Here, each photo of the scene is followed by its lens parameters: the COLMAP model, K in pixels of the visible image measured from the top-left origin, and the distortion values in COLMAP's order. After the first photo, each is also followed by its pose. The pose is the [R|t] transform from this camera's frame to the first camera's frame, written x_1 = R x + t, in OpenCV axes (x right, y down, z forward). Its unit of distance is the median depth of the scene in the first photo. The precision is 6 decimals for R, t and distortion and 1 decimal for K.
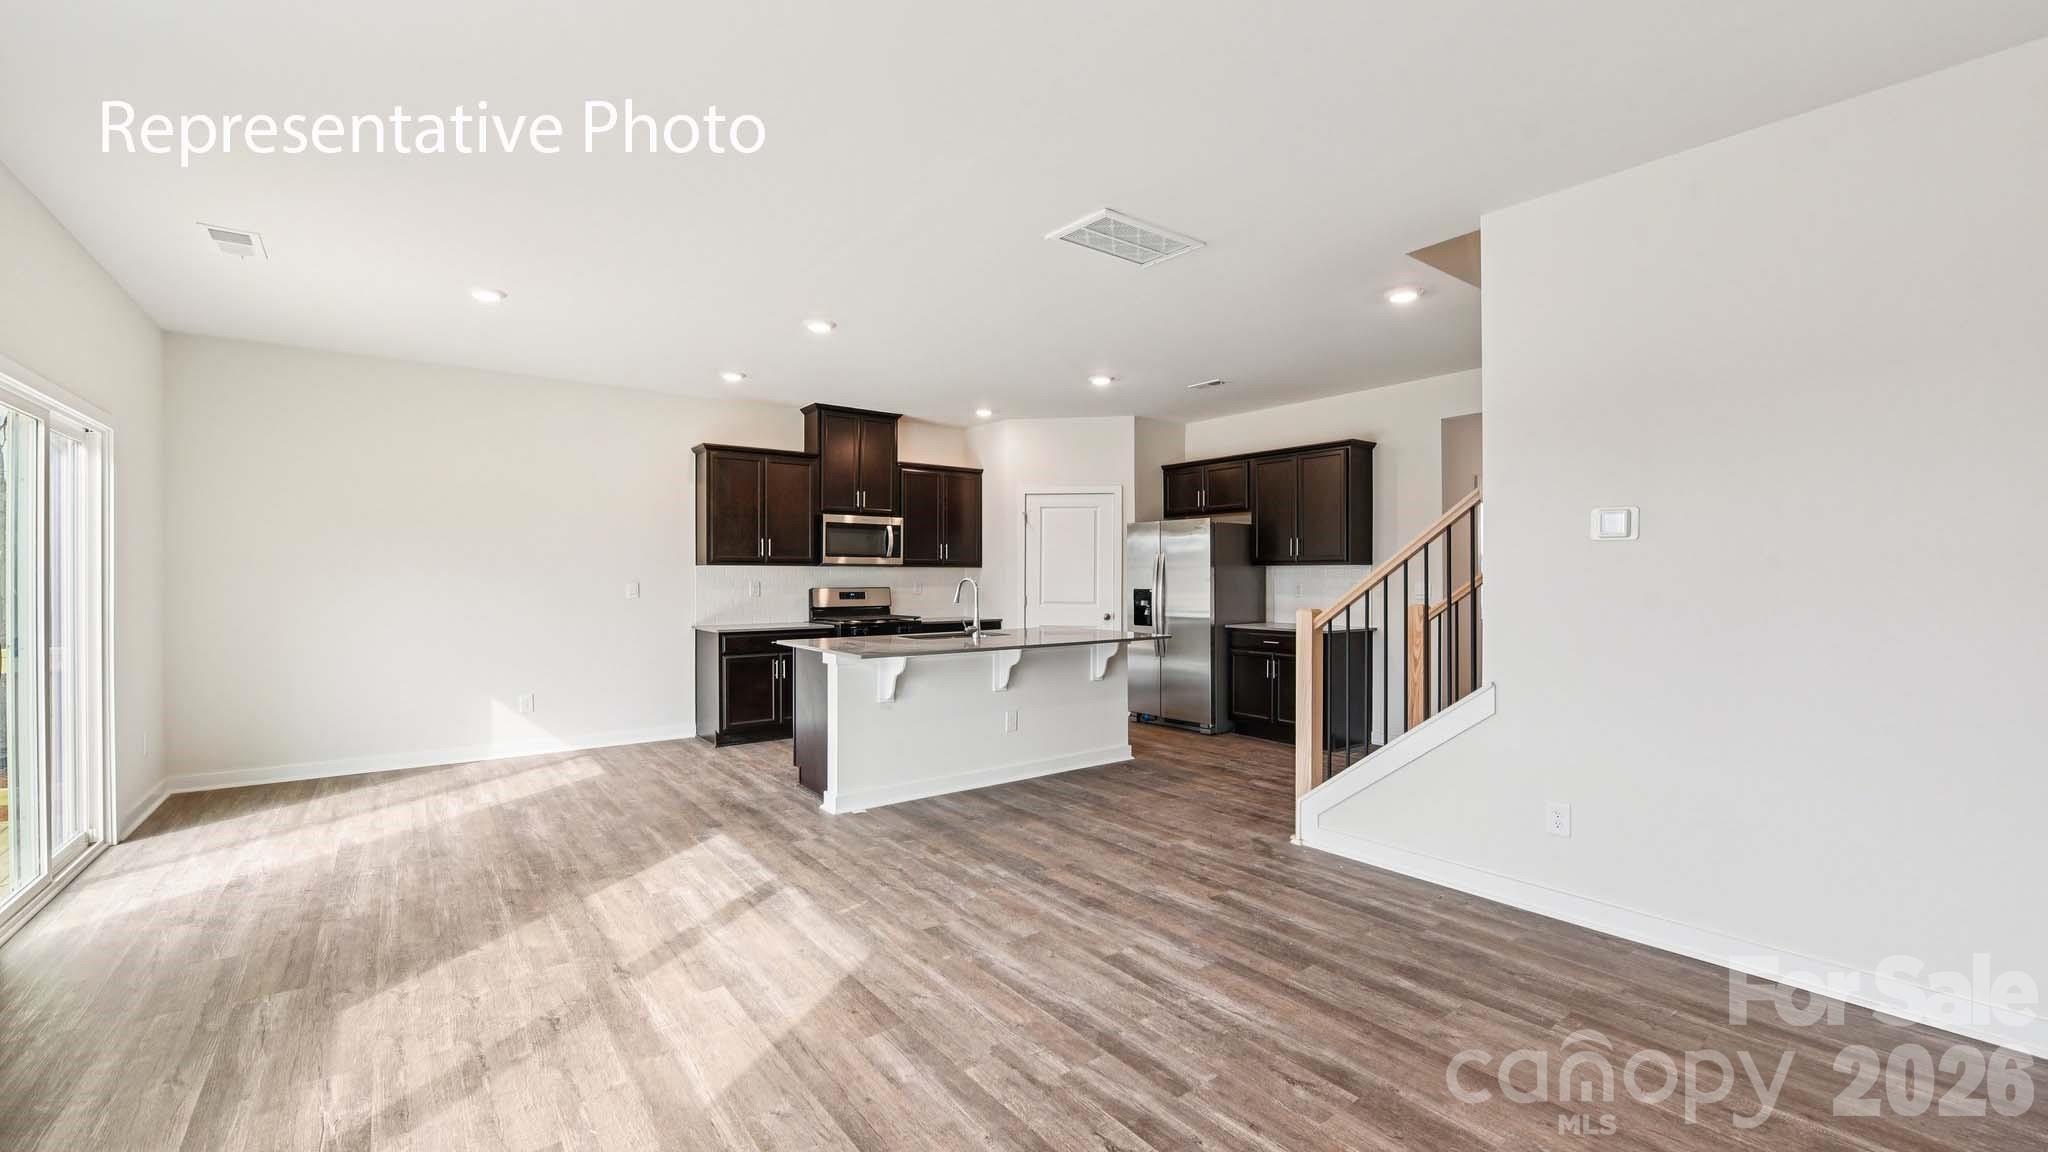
lens RADIAL K [[827.0, 0, 1030.2], [0, 827.0, 603.9], [0, 0, 1]] dist [-0.018075, -0.000443]
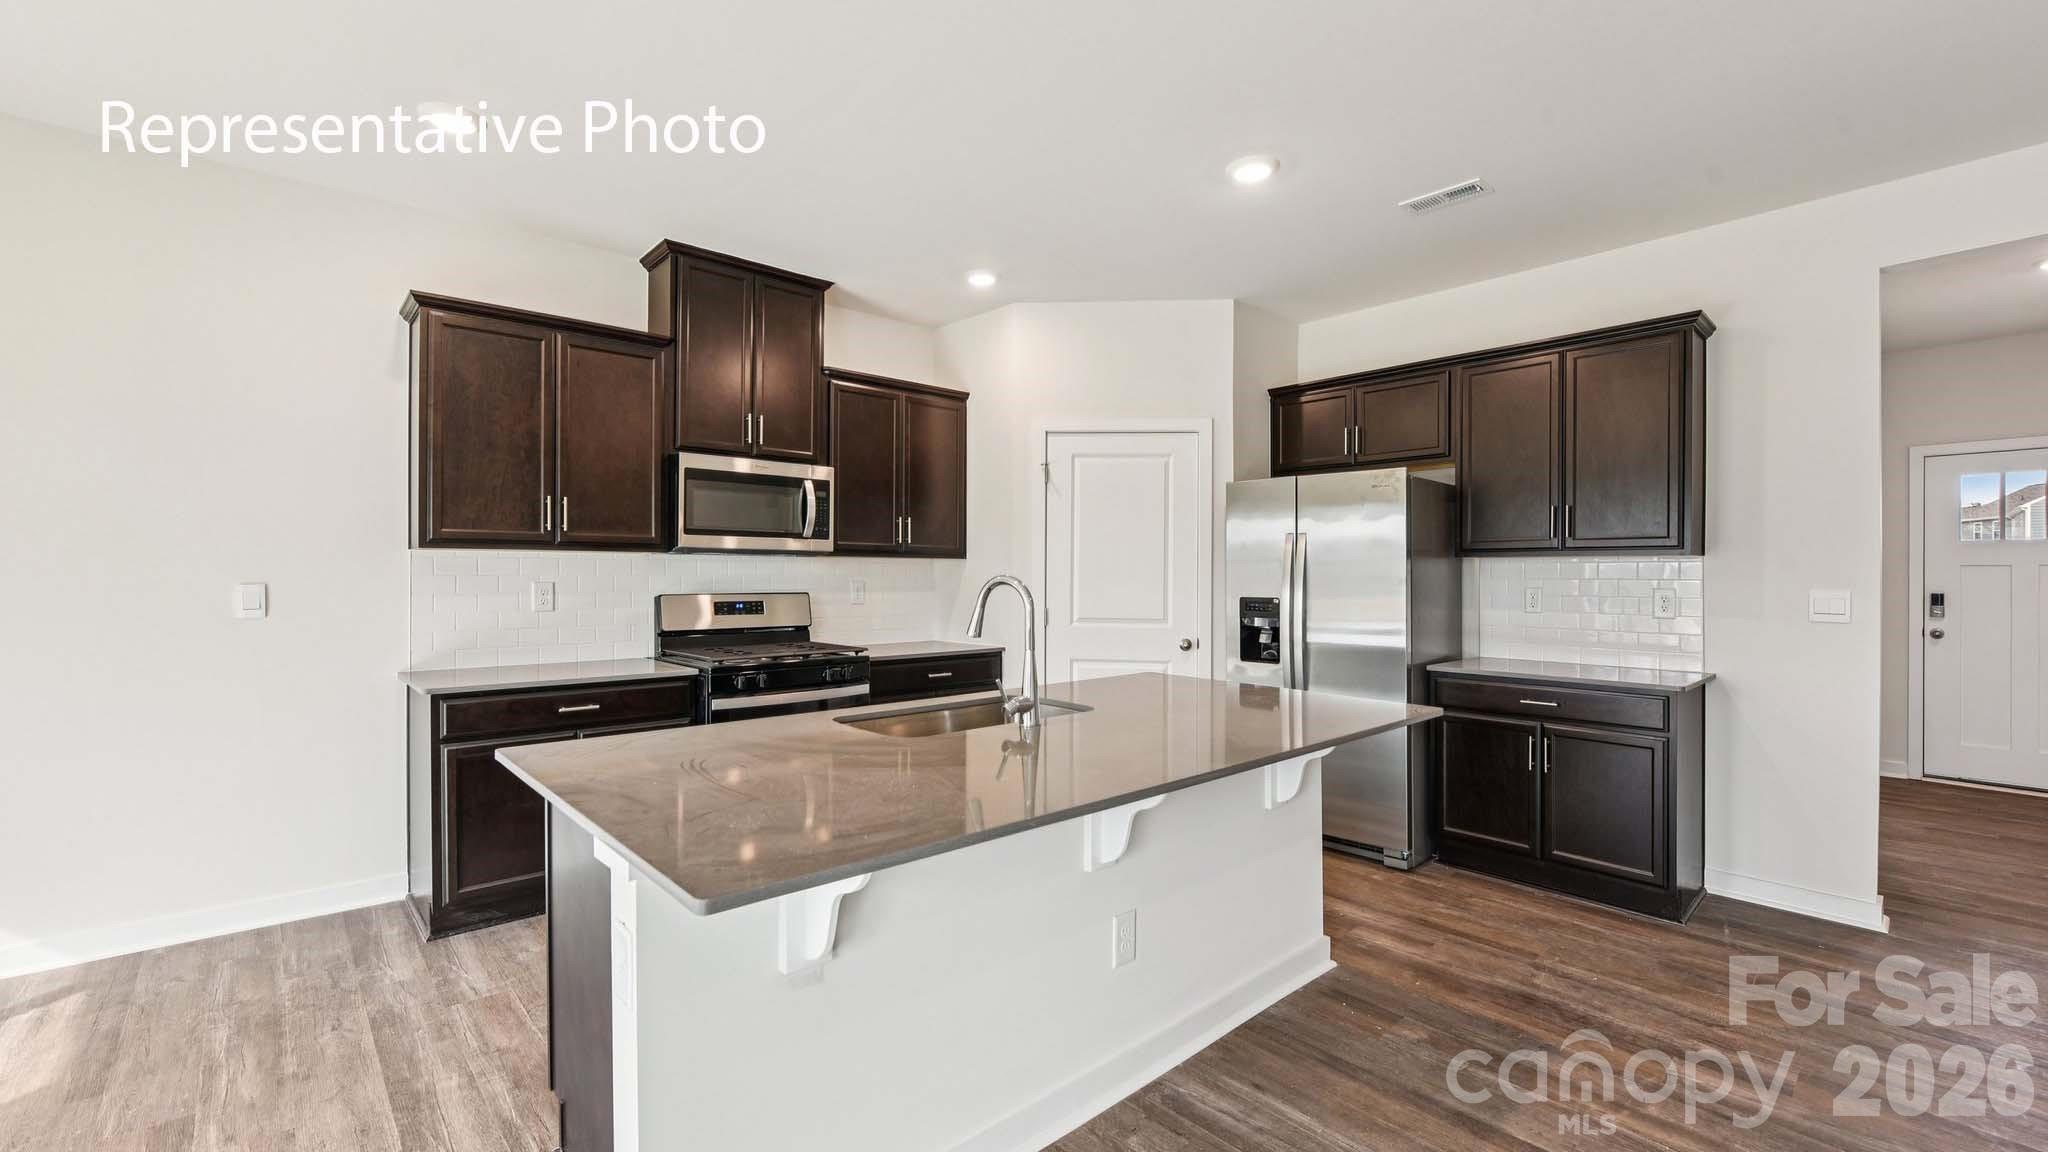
lens RADIAL K [[809.5, 0, 1002.2], [0, 809.5, 611.3], [0, 0, 1]] dist [-0.012209, -0.000129]
pose [[0.998127, 0.001356, 0.061158, -0.100026], [-0.002259, 0.999889, 0.014699, -0.021268], [-0.061131, -0.014810, 0.998020, 0.608707]]
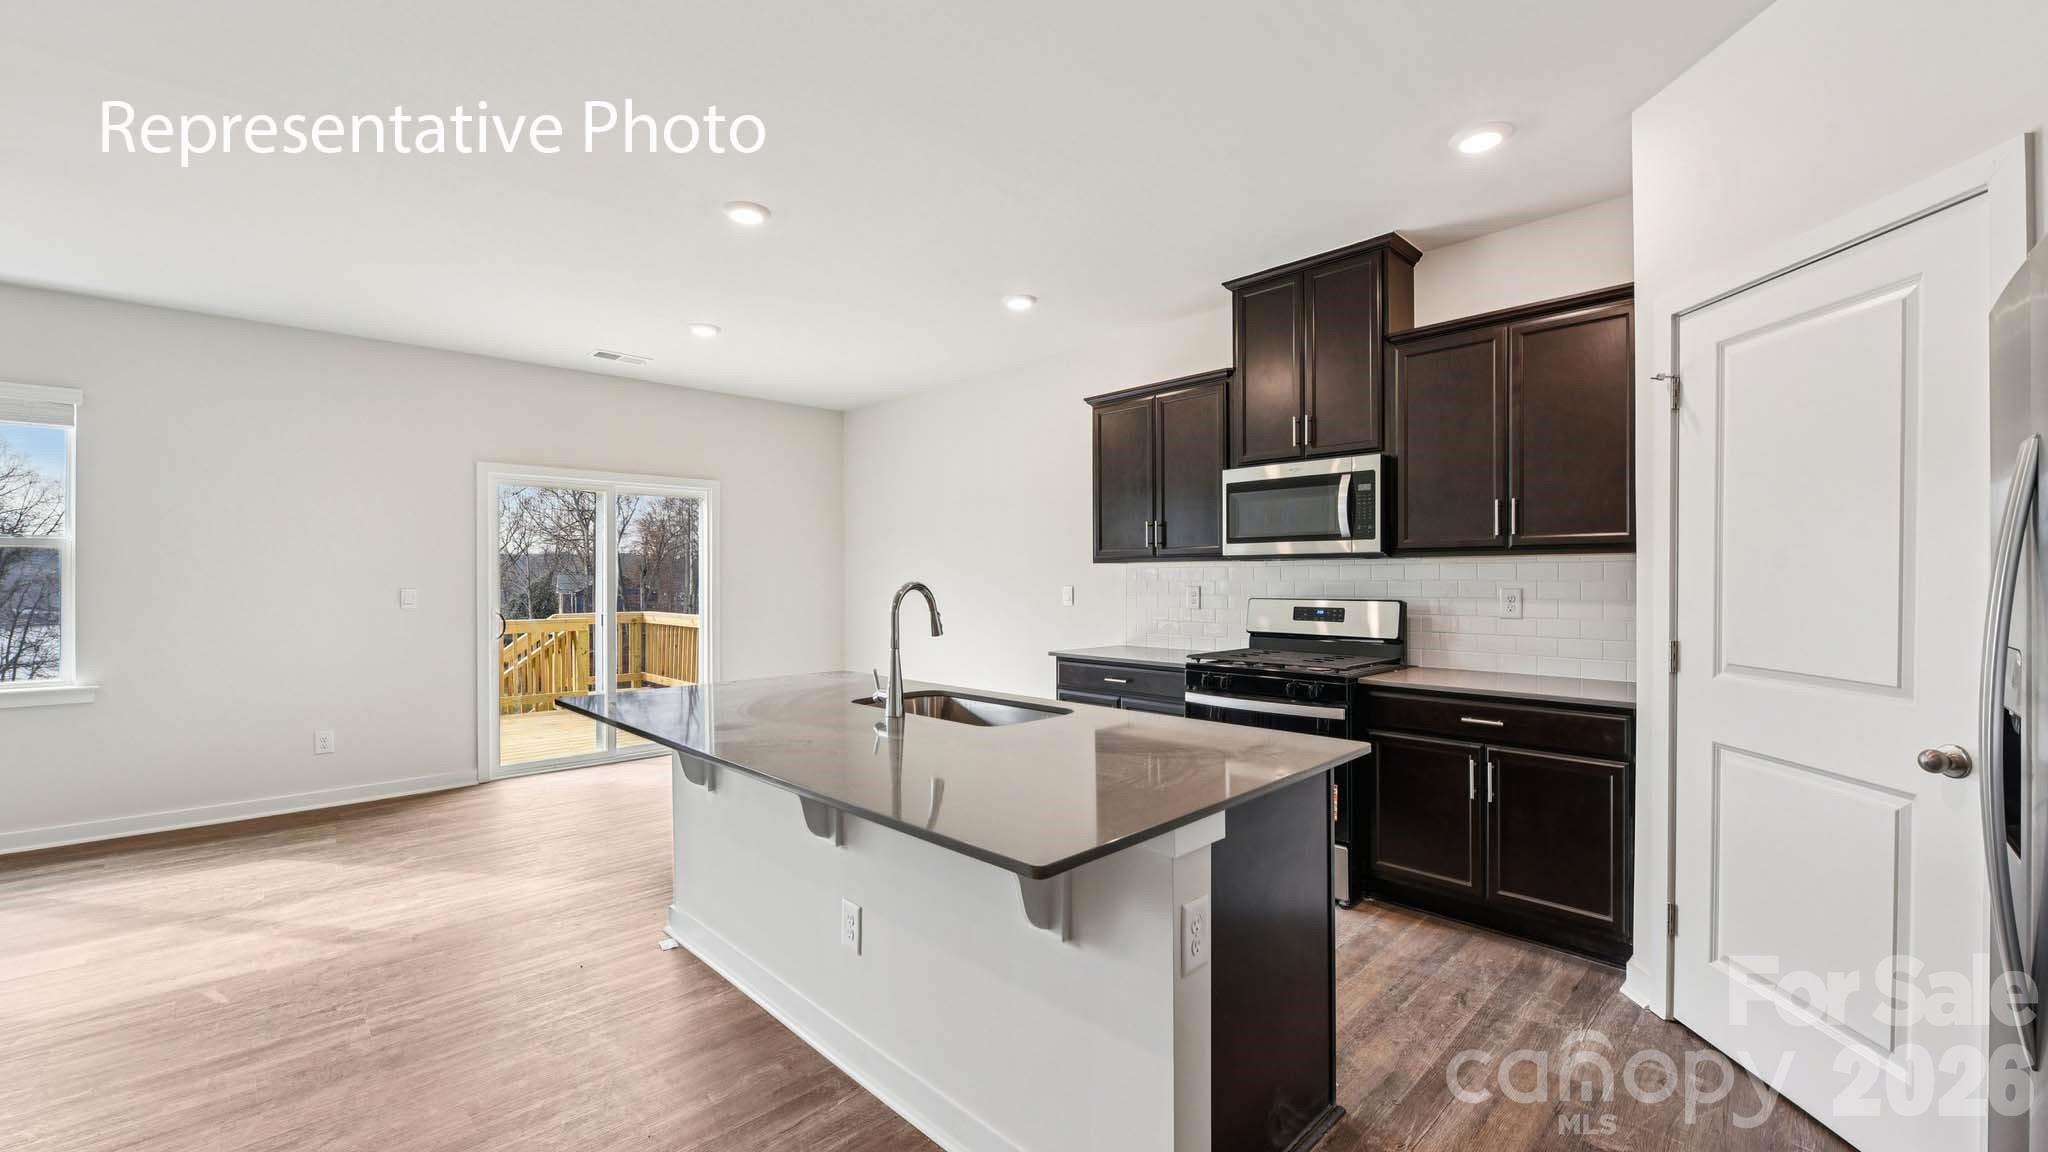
lens RADIAL K [[824.5, 0, 1019.4], [0, 824.5, 586.1], [0, 0, 1]] dist [-0.012877, -0.000512]
pose [[0.107675, 0.009086, -0.994145, 0.391227], [-0.027490, 0.999603, 0.006158, -0.034839], [0.993806, 0.026666, 0.107882, 1.011380]]
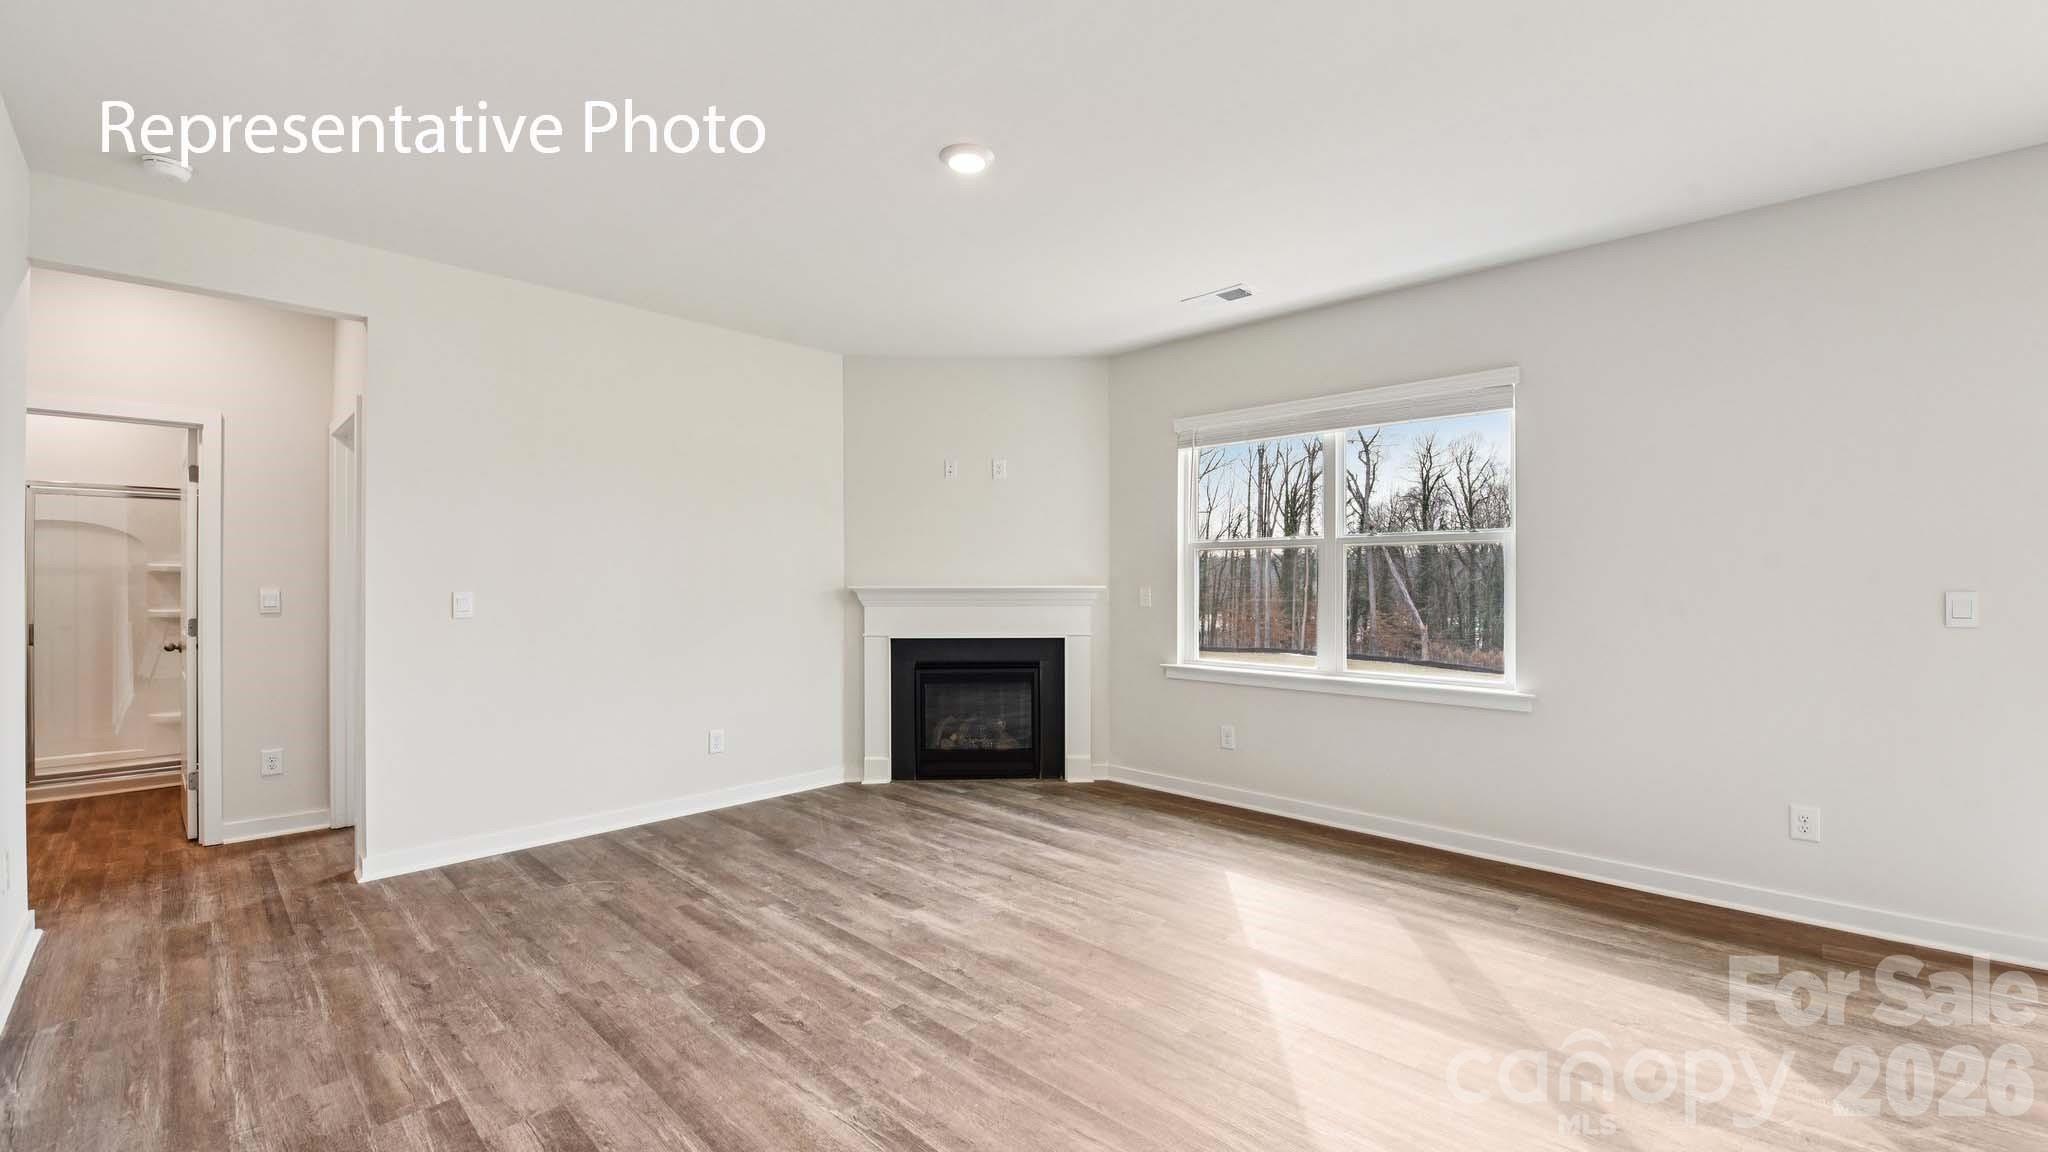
lens RADIAL K [[824.5, 0, 1019.4], [0, 824.5, 586.1], [0, 0, 1]] dist [-0.012877, -0.000512]
pose [[-0.988727, 0.000982, -0.149726, 0.073049], [-0.005152, 0.999163, 0.040573, -0.028487], [0.149640, 0.040887, -0.987895, 0.841010]]
